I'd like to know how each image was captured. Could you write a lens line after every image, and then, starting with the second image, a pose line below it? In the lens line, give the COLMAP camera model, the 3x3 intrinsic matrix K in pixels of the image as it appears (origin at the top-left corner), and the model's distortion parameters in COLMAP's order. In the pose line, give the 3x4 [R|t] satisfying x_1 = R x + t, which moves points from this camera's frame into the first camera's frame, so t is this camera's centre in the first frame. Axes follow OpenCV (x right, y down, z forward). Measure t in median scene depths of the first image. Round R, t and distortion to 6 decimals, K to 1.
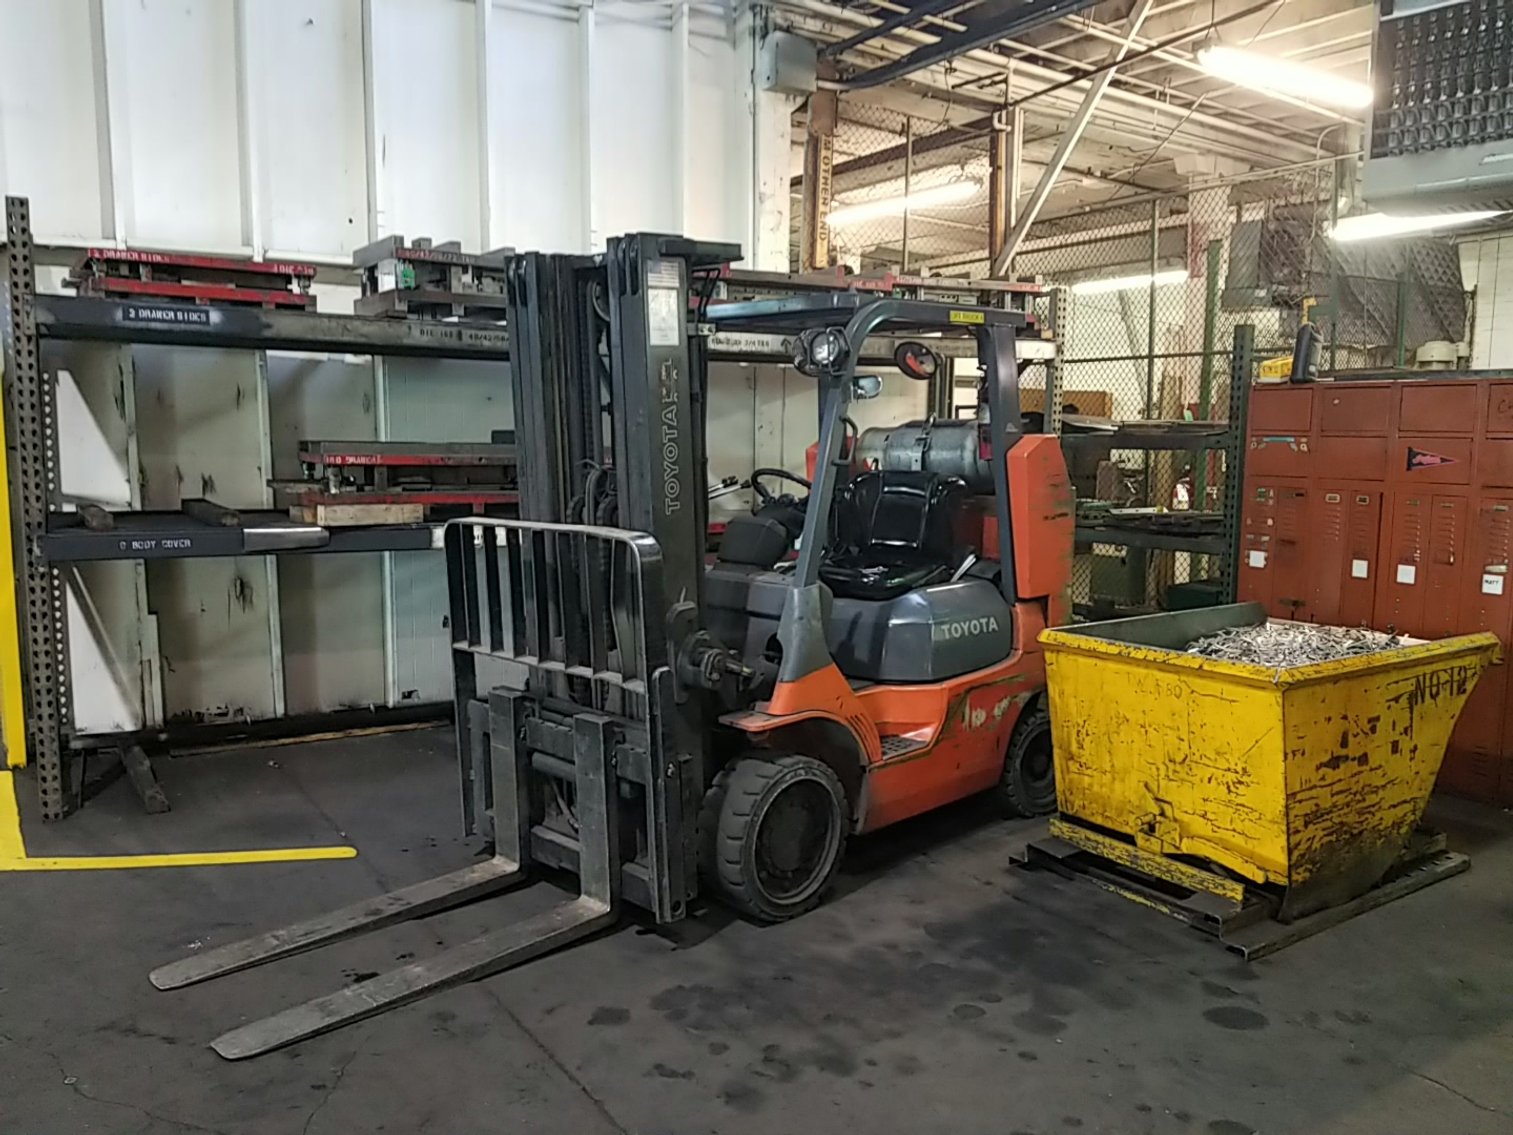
lens RADIAL K [[1201.8, 0, 756.2], [0, 1201.8, 541.7], [0, 0, 1]] dist [0.013270, 0.000502]
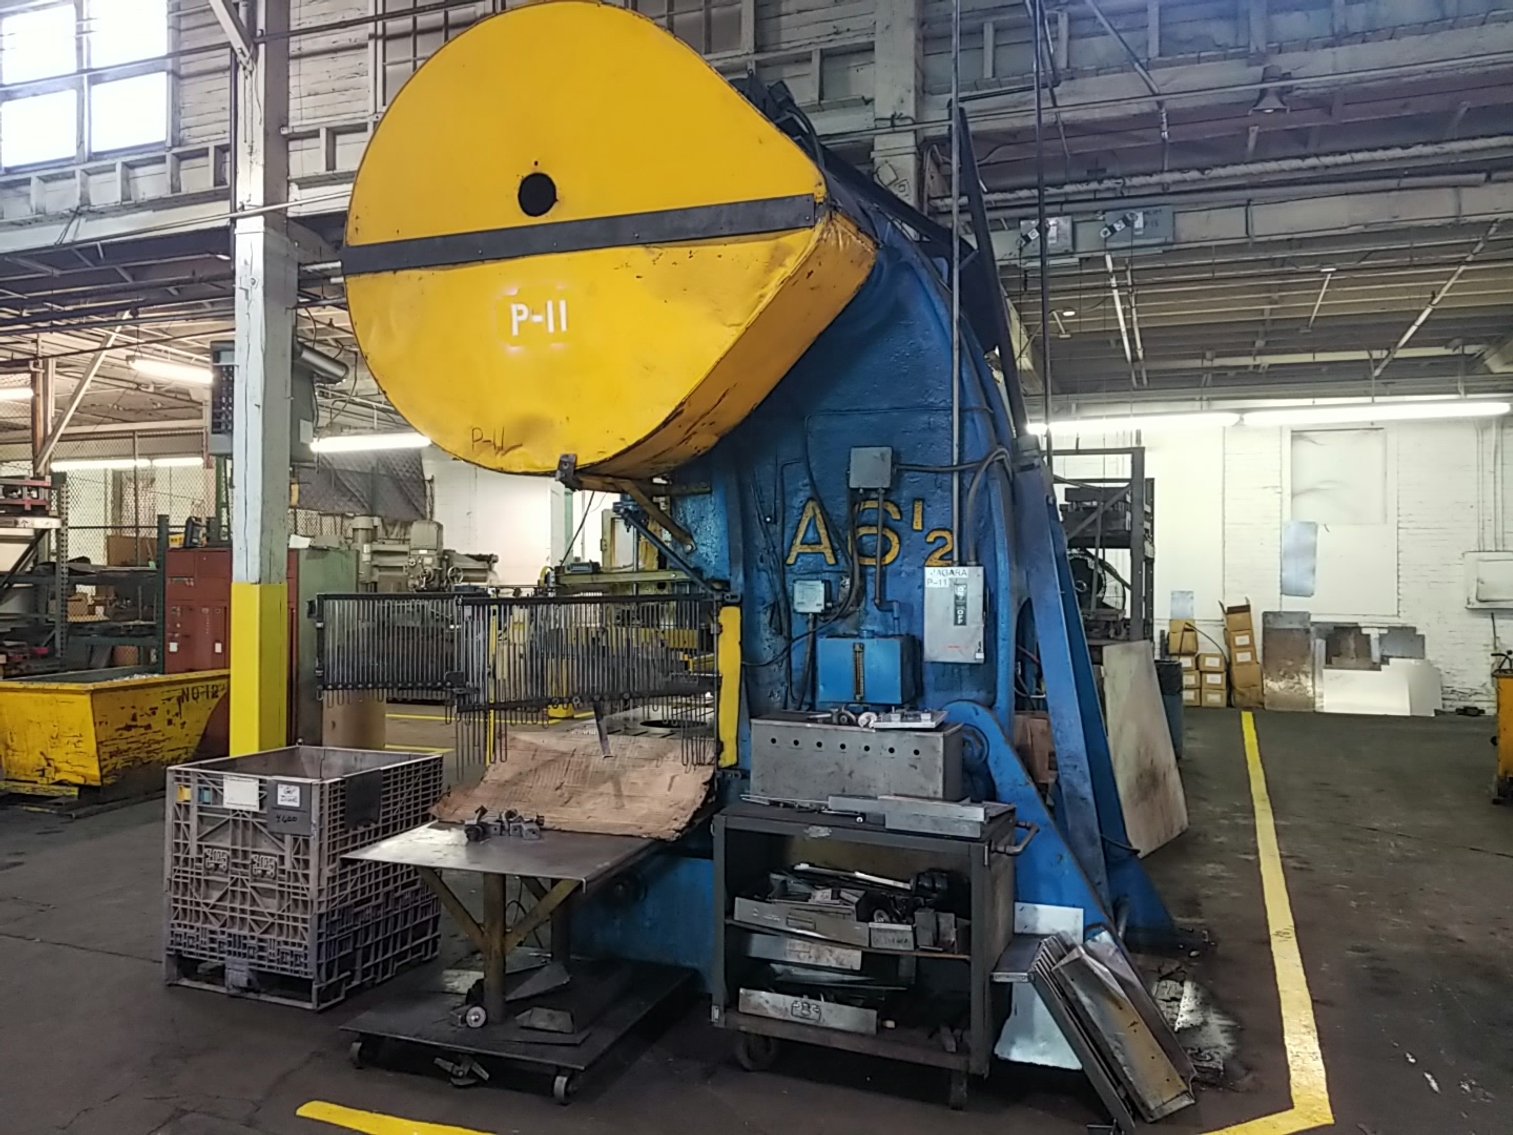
lens RADIAL K [[1209.4, 0, 756.5], [0, 1209.4, 567.5], [0, 0, 1]] dist [0.000872, -0.004203]
pose [[0.820630, -0.004383, 0.571444, 0.152189], [0.054901, 0.995950, -0.071202, 0.104260], [-0.568817, 0.089803, 0.817547, -1.365613]]
